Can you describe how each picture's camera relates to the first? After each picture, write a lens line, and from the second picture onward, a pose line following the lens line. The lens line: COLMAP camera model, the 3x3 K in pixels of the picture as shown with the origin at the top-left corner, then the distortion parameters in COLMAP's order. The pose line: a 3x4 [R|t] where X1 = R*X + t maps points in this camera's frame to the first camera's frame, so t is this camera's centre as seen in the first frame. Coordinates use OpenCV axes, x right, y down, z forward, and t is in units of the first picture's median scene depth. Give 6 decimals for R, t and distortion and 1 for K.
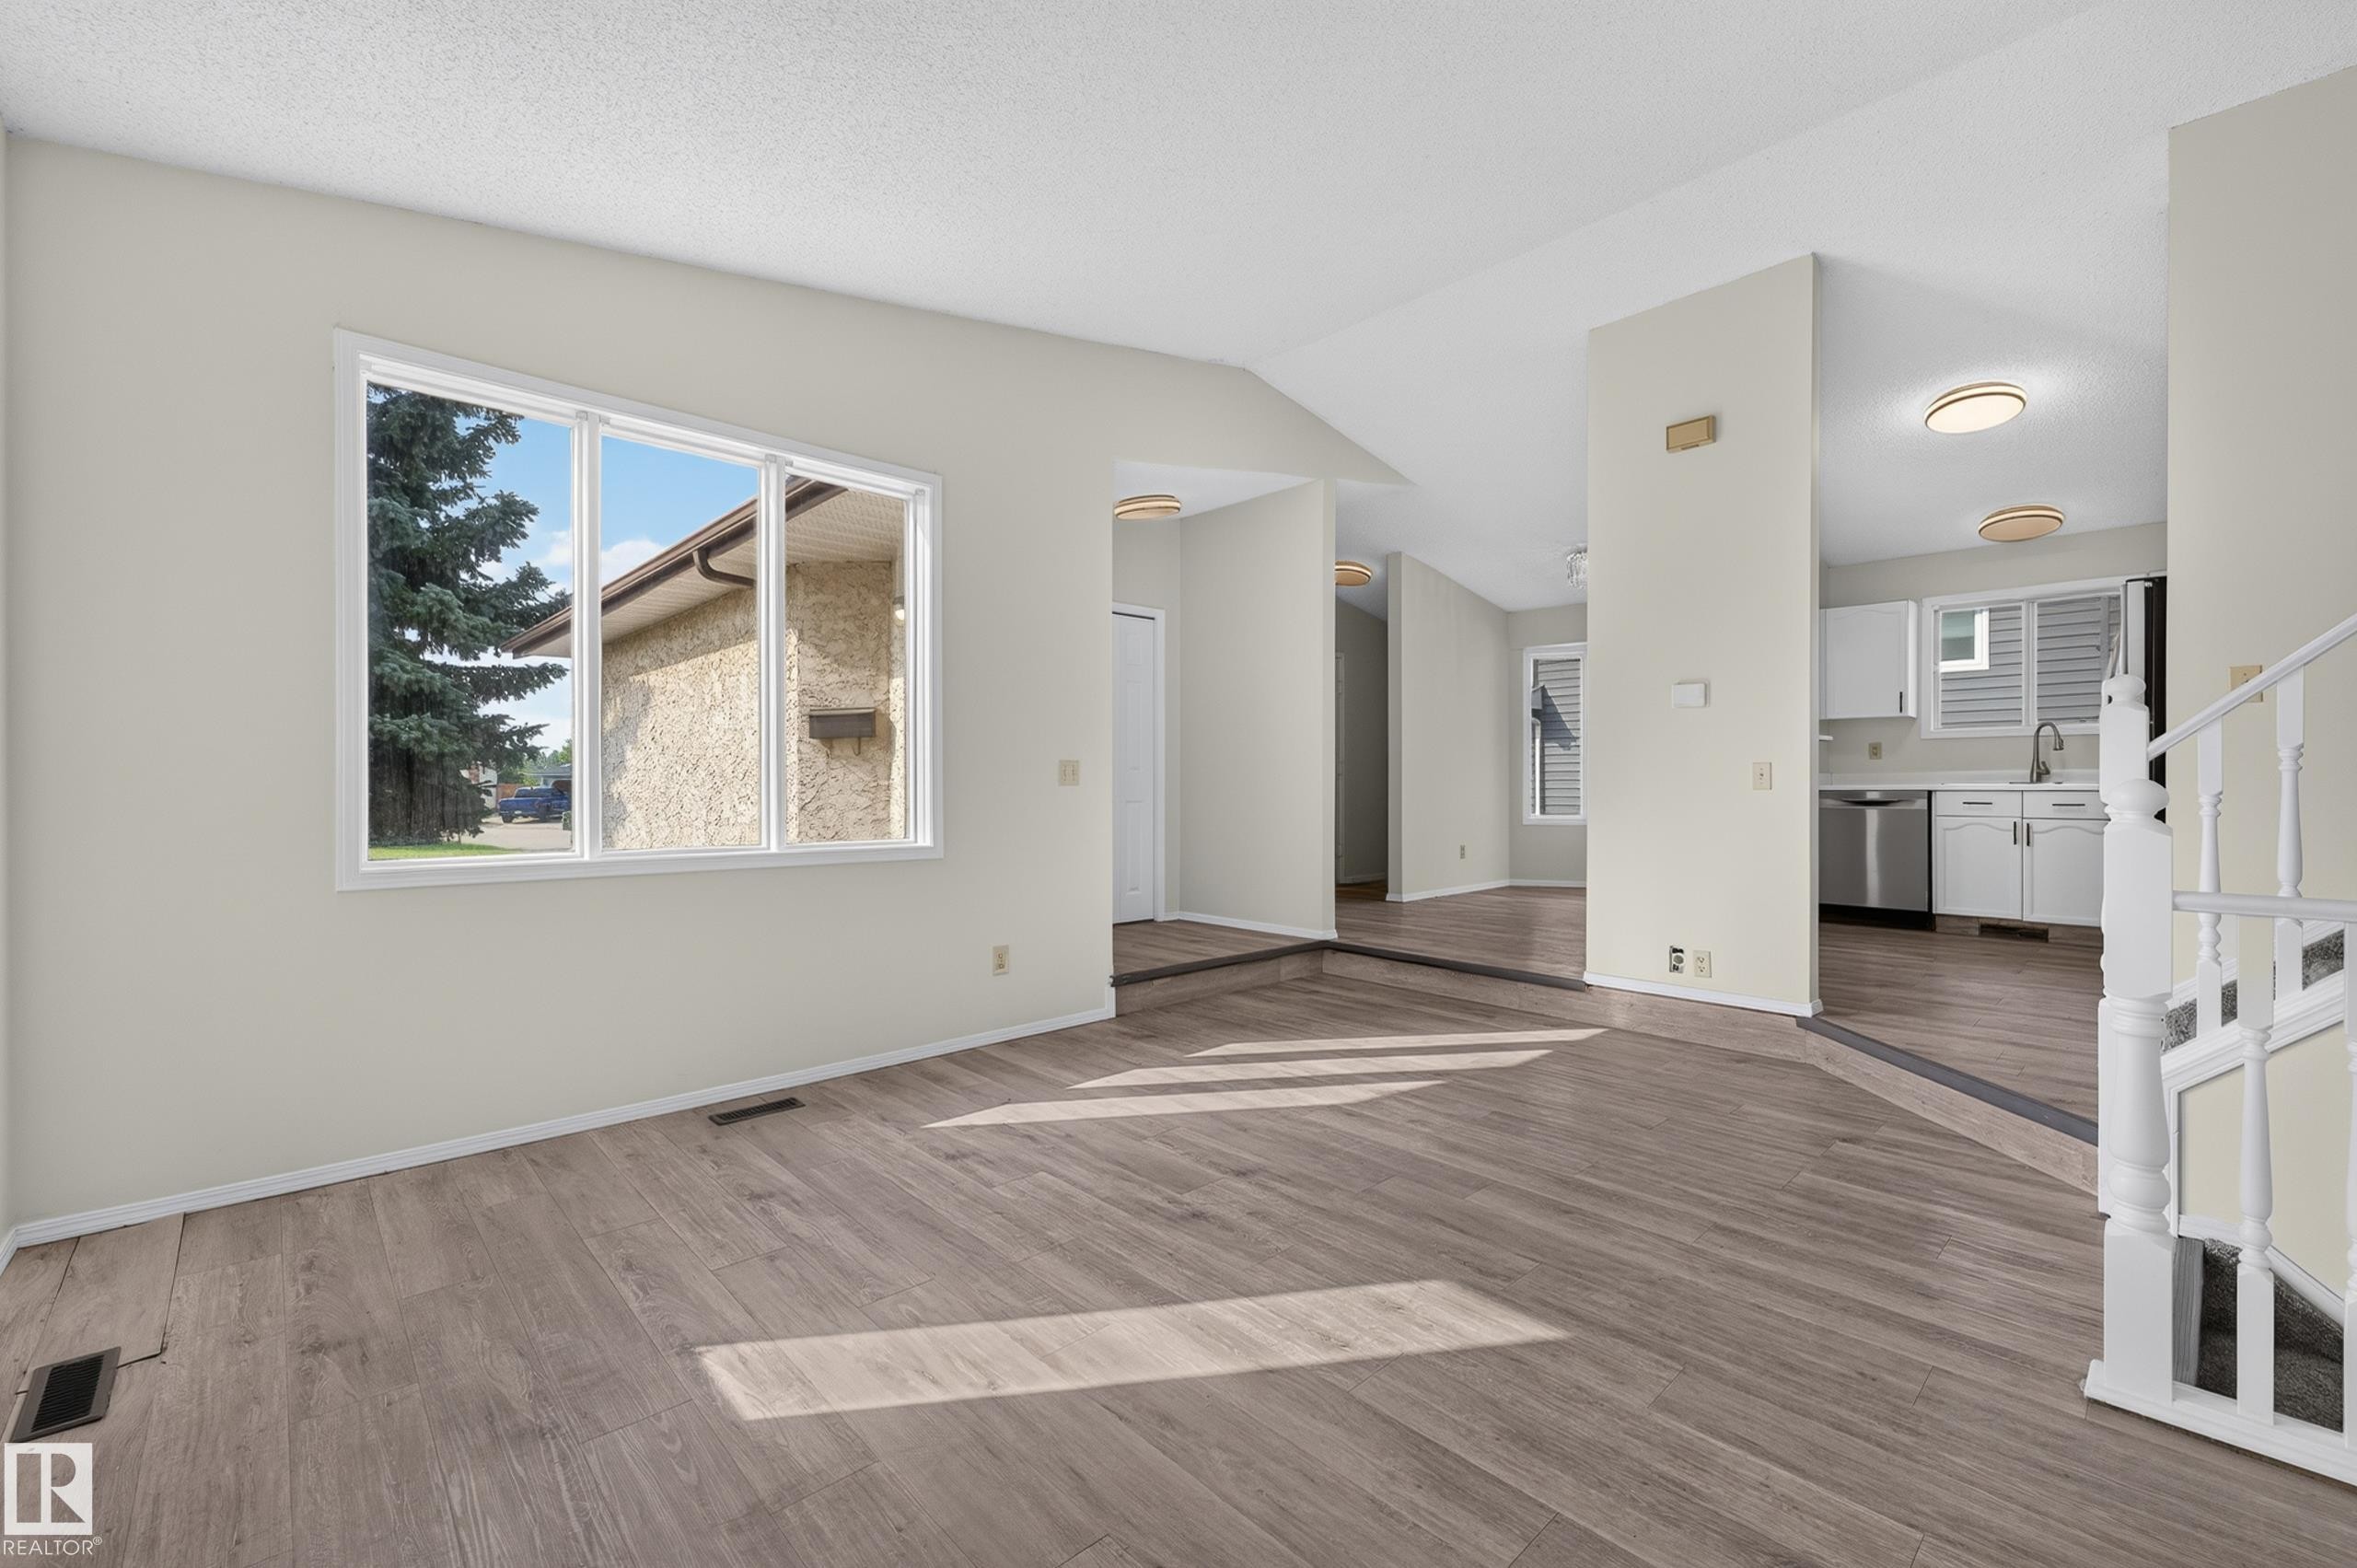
lens RADIAL K [[980.8, 0, 1178.5], [0, 980.8, 784.0], [0, 0, 1]] dist [-0.000223, -0.000289]
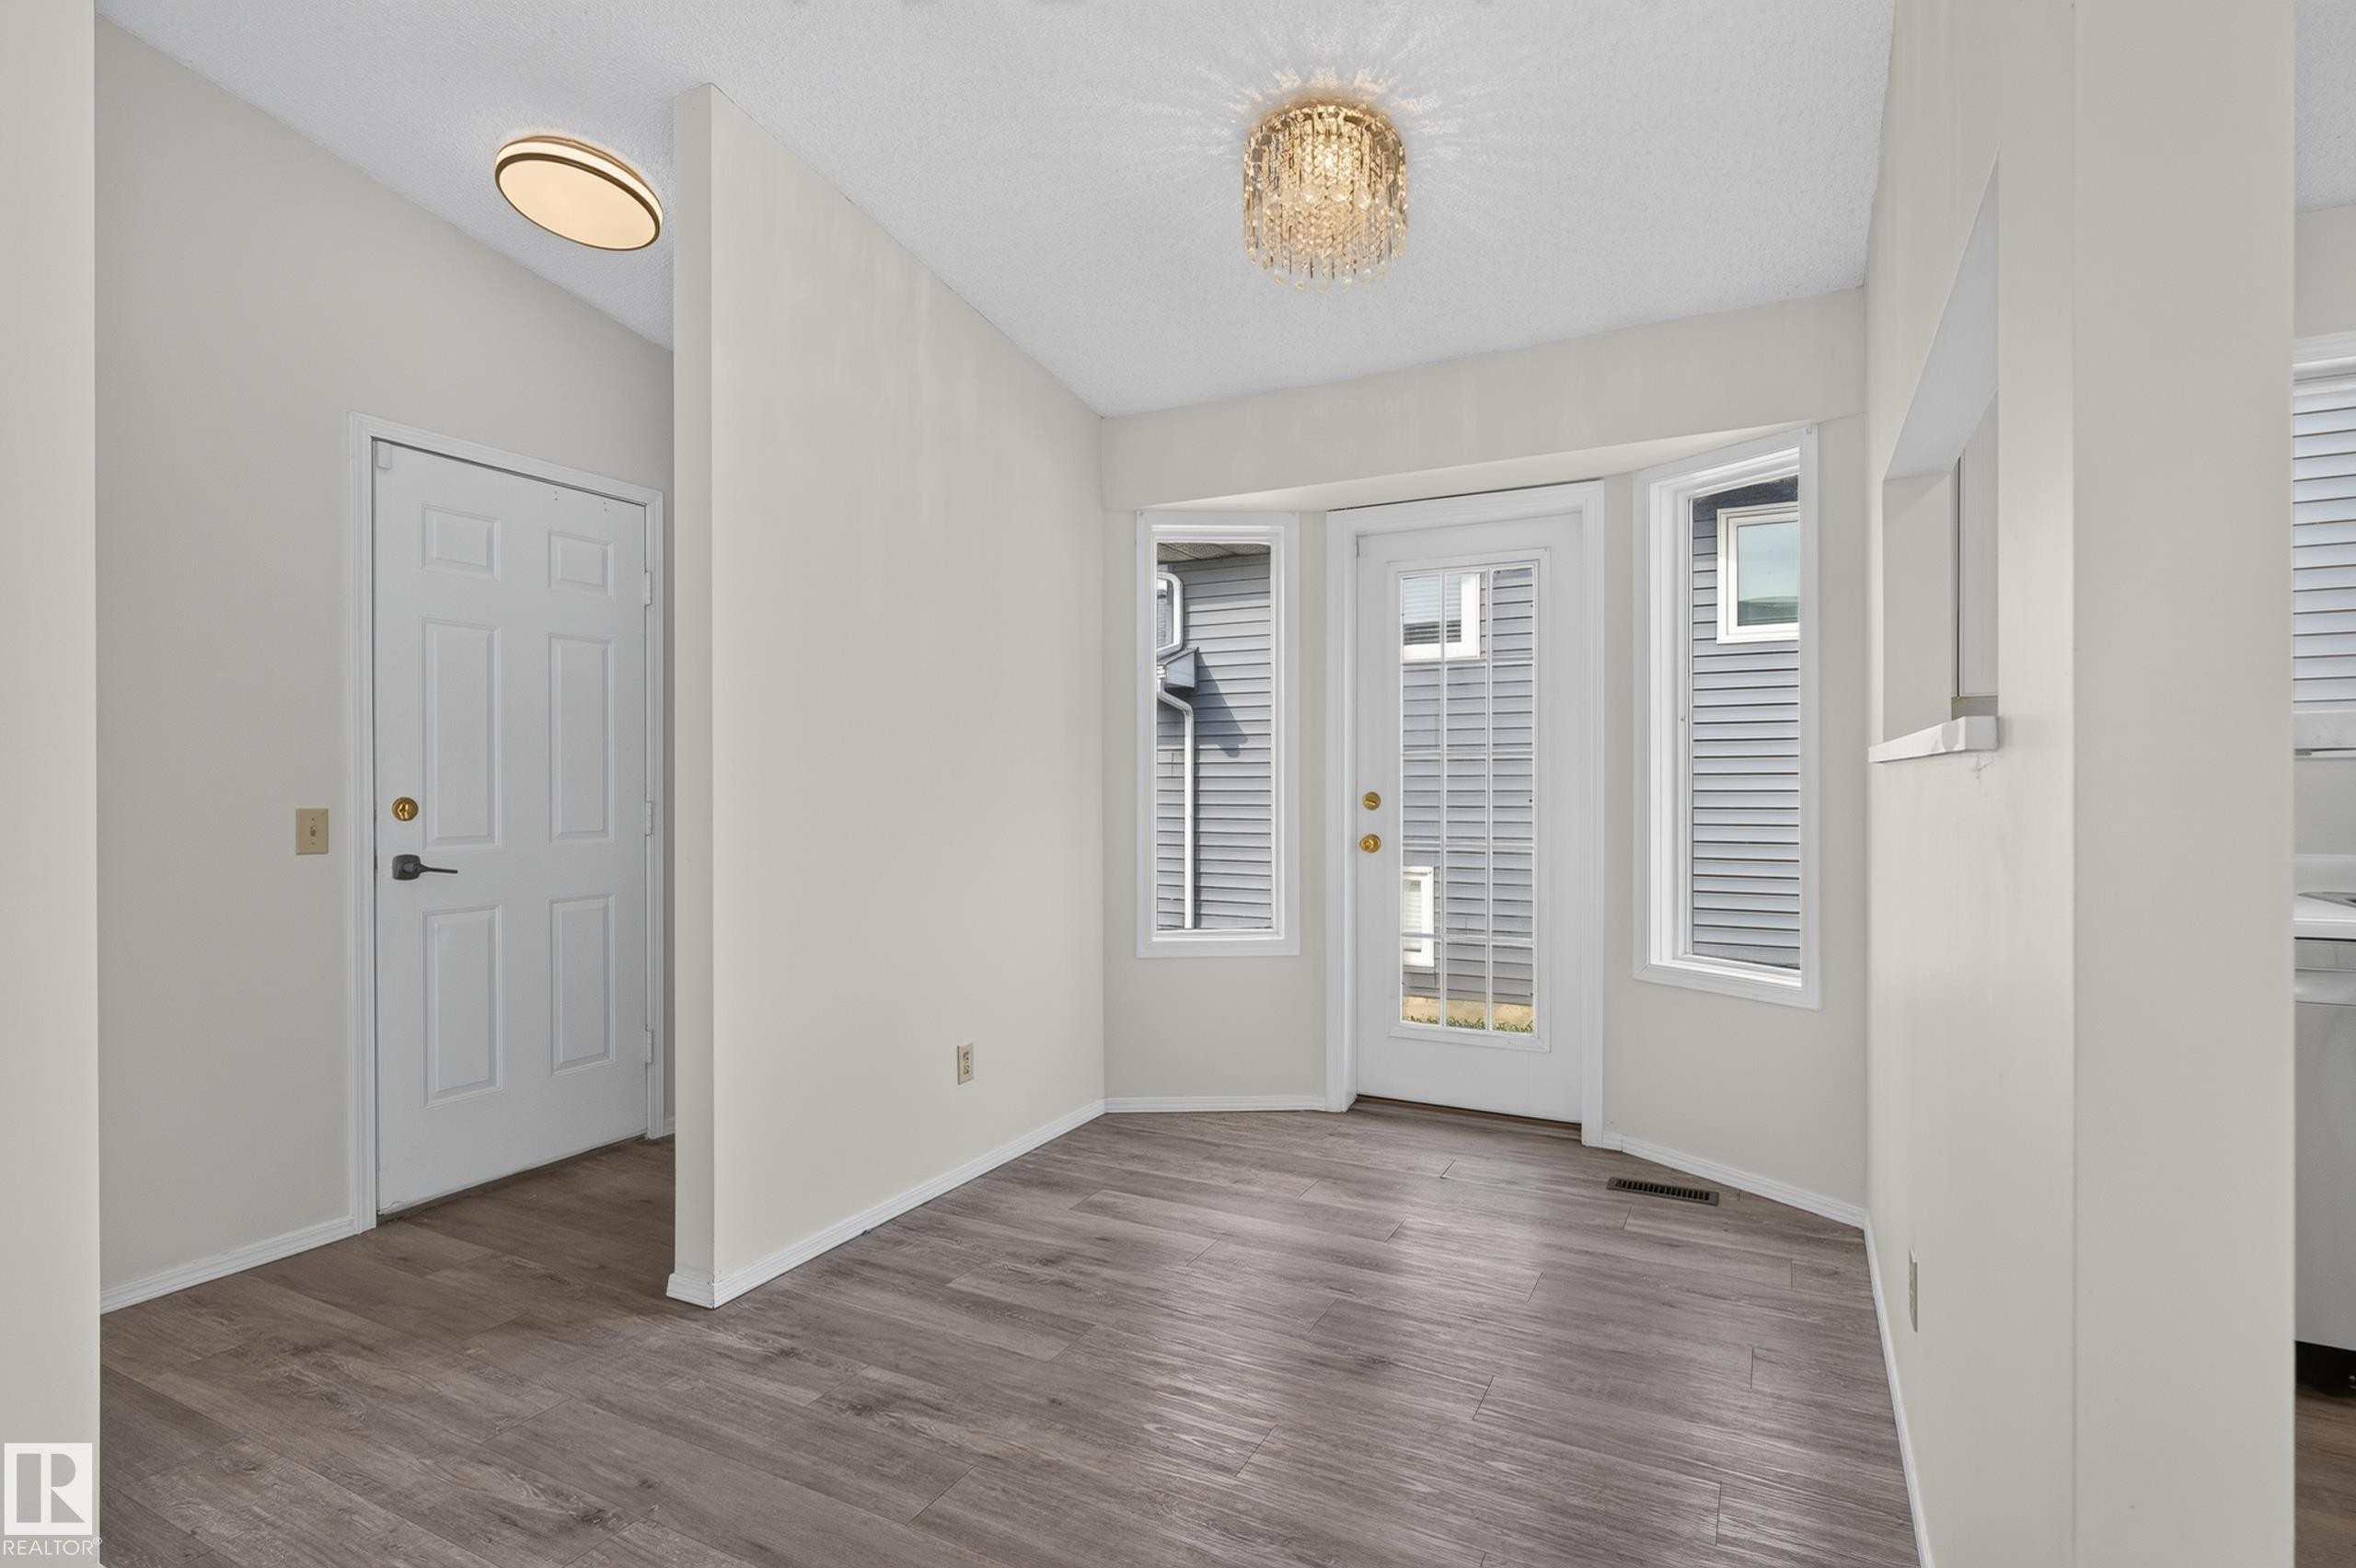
lens RADIAL K [[1128.0, 0, 1178.0], [0, 1128.0, 784.0], [0, 0, 1]] dist [-0.003284, 0.000043]
pose [[0.945410, -0.000620, 0.325882, 0.581600], [0.000454, 1.000000, 0.000585, -0.075933], [-0.325883, -0.000405, 0.945410, 1.503853]]
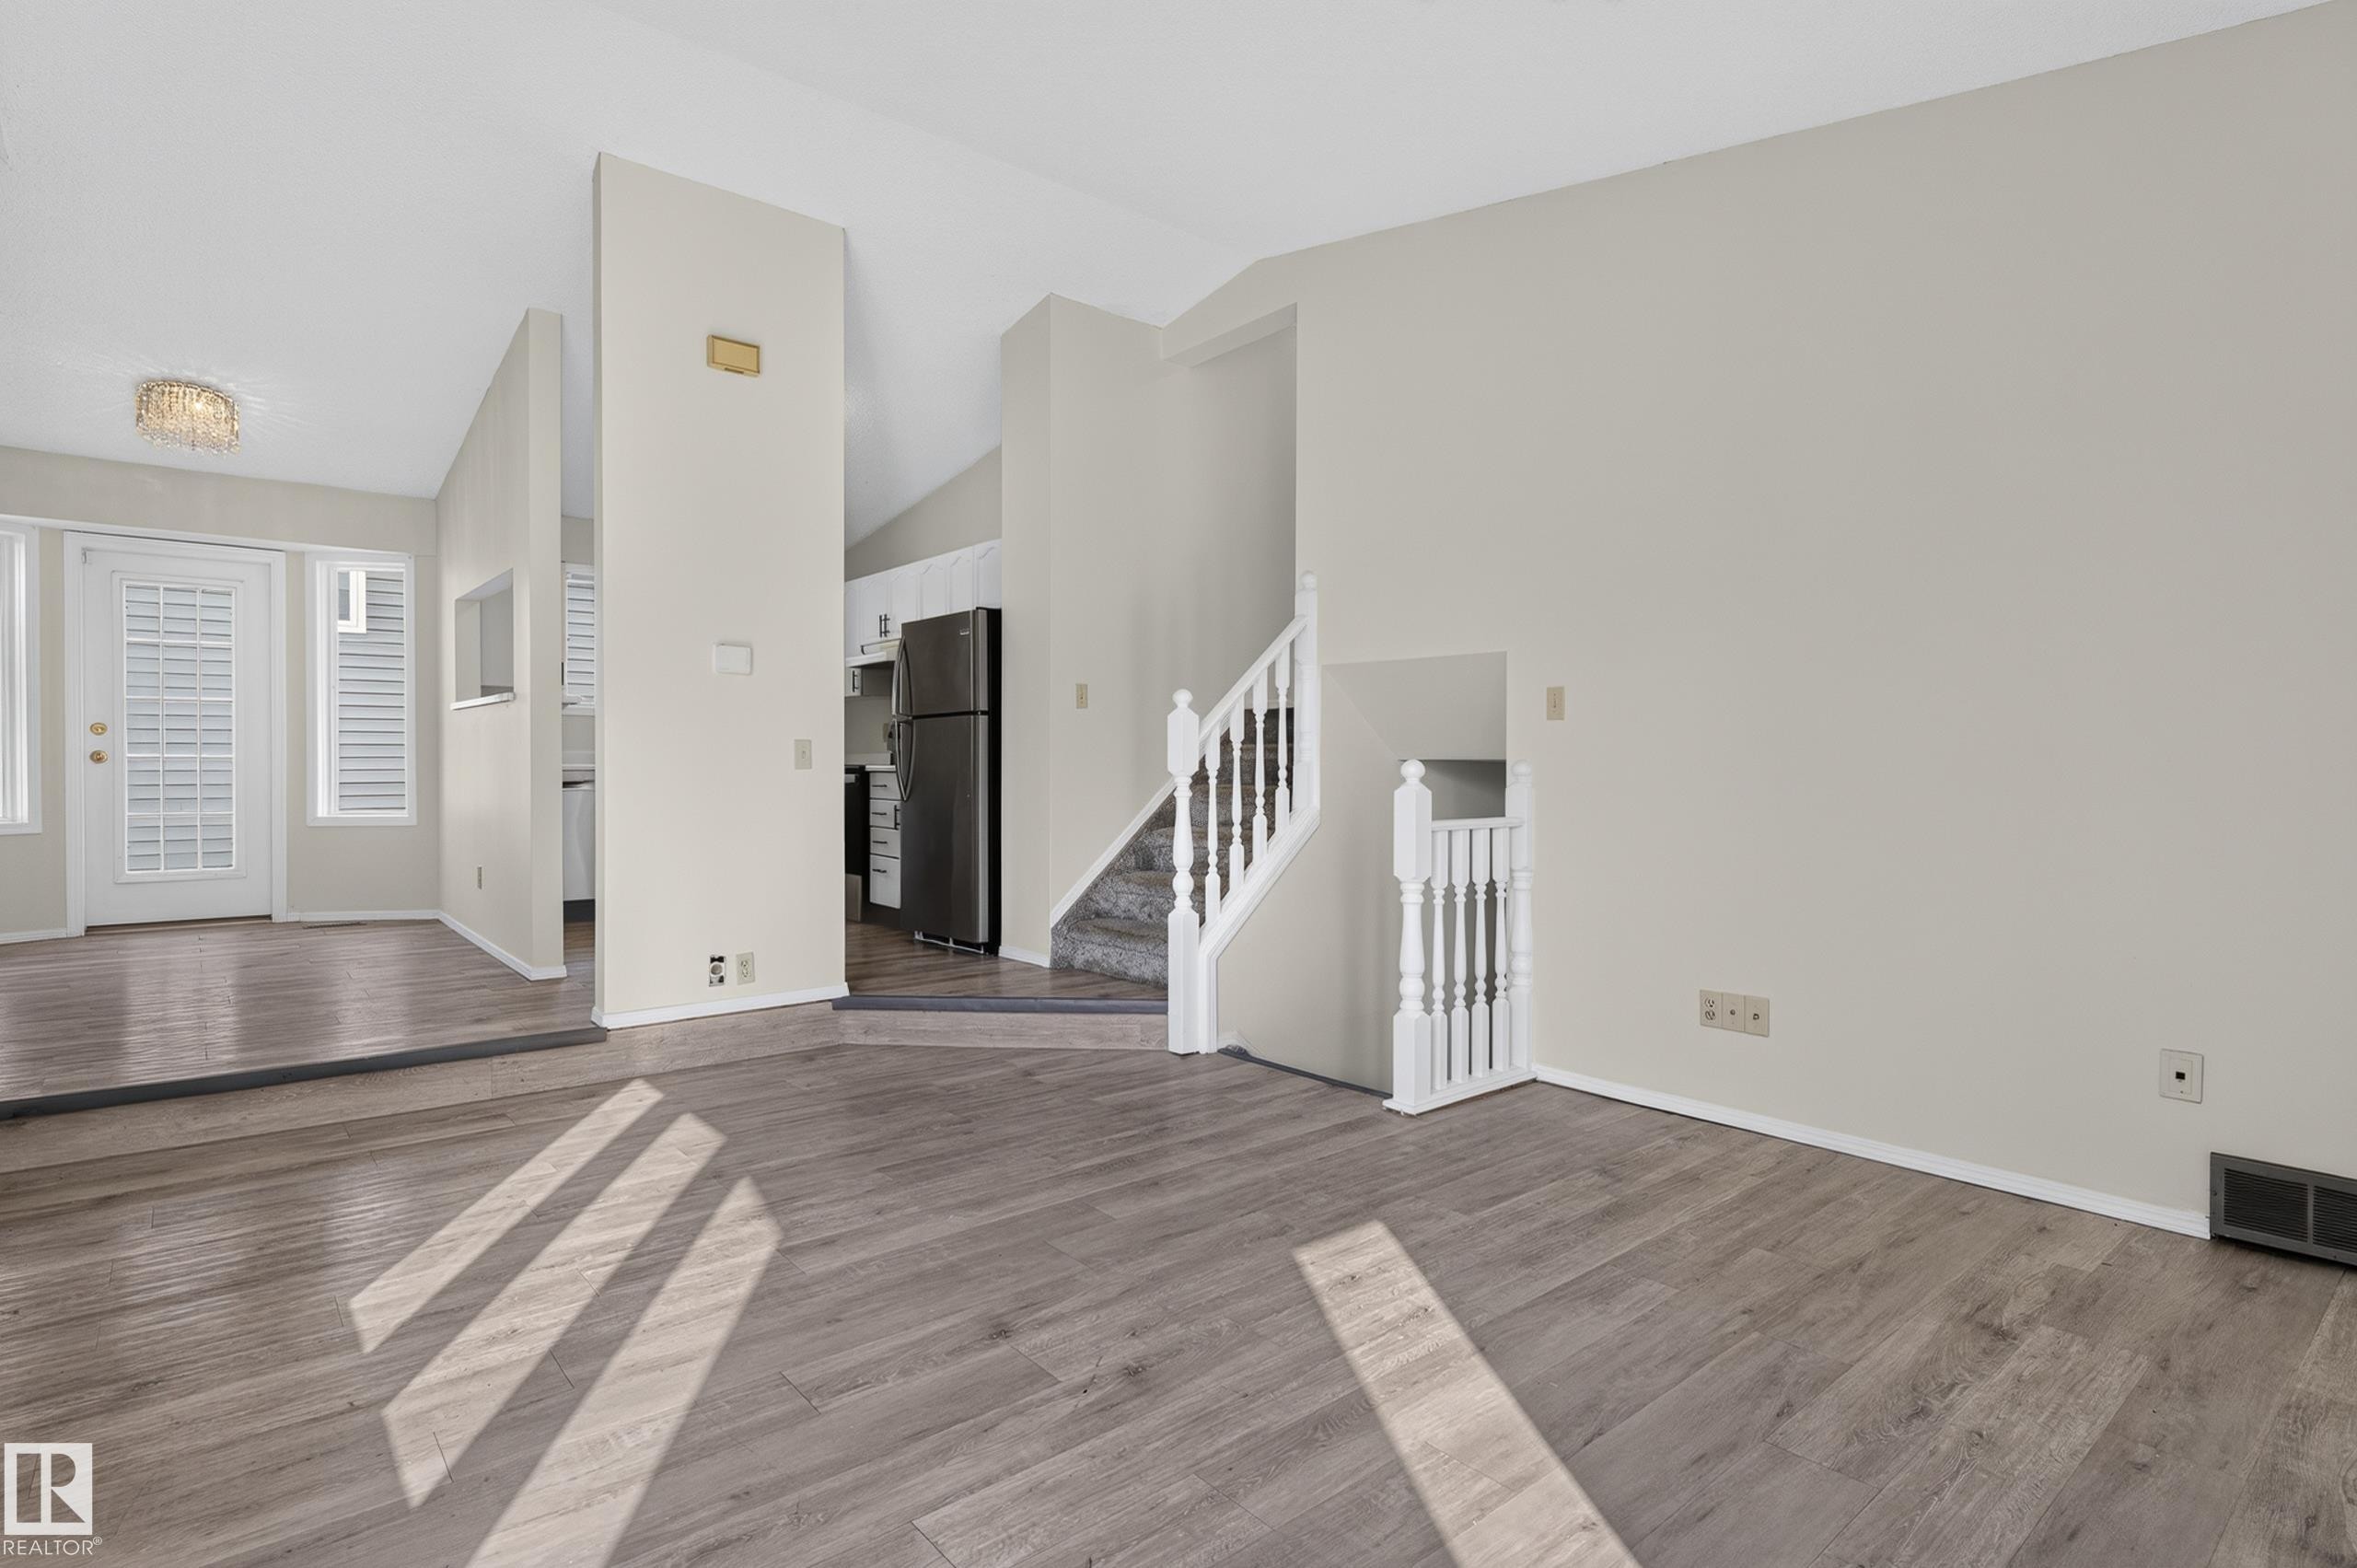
lens RADIAL K [[1176.5, 0, 1178.5], [0, 1176.5, 784.0], [0, 0, 1]] dist [-0.003426, -0.000434]
pose [[0.038113, -0.015192, 0.999158, -0.668814], [-0.001955, 0.999881, 0.015278, 0.002046], [-0.999272, -0.002536, 0.038079, 0.762615]]
